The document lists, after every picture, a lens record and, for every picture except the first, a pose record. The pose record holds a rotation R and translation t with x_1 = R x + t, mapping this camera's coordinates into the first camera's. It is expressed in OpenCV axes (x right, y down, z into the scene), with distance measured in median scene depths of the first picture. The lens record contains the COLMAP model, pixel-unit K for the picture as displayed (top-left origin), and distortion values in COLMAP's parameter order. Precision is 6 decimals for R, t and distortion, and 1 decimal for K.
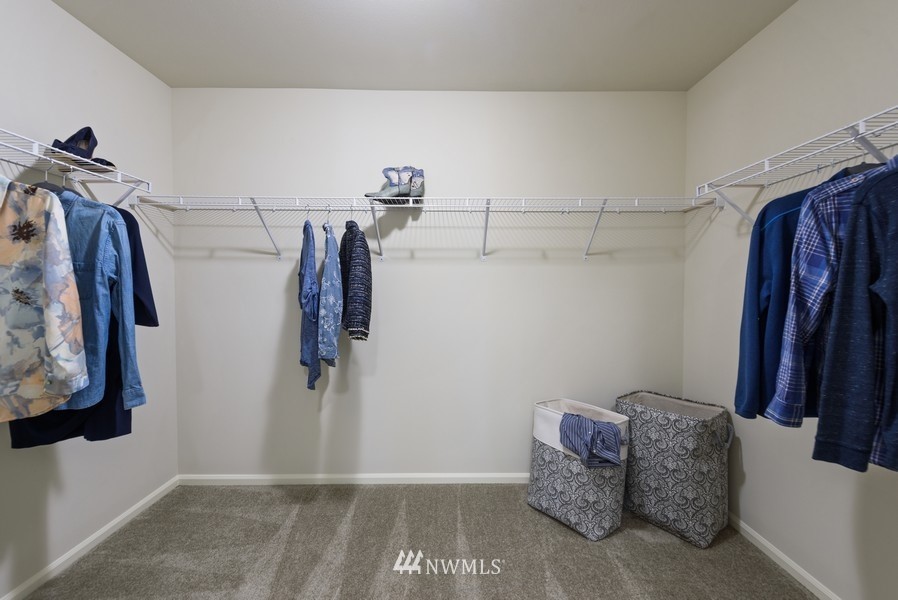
lens RADIAL K [[353.2, 0, 449.1], [0, 353.2, 295.7], [0, 0, 1]] dist [0.000726, 0.000014]
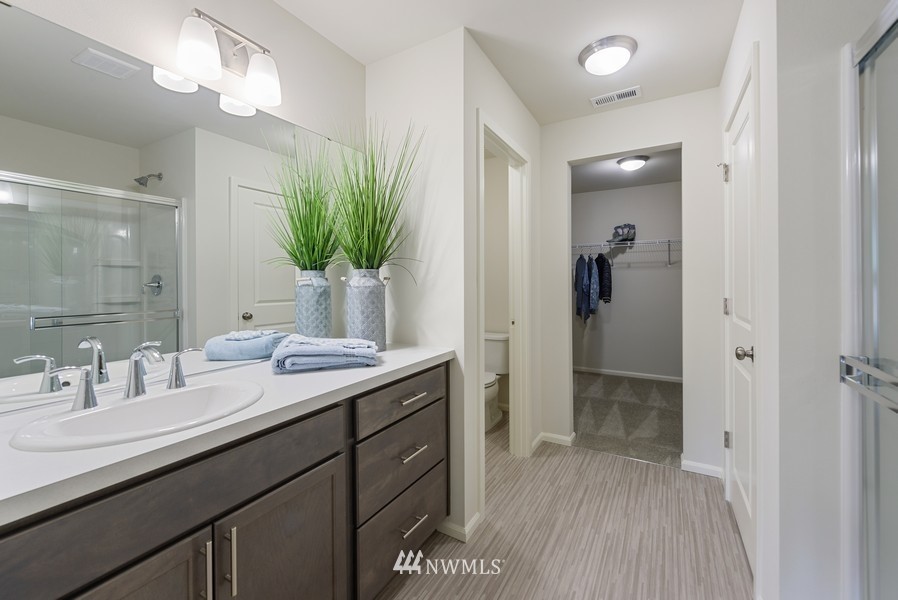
lens RADIAL K [[372.1, 0, 461.1], [0, 372.1, 276.1], [0, 0, 1]] dist [0.000987, -0.000217]
pose [[0.869155, -0.008285, -0.494470, 0.125636], [-0.007143, 0.999545, -0.029302, 0.019153], [0.494488, 0.029000, 0.868701, -1.470257]]
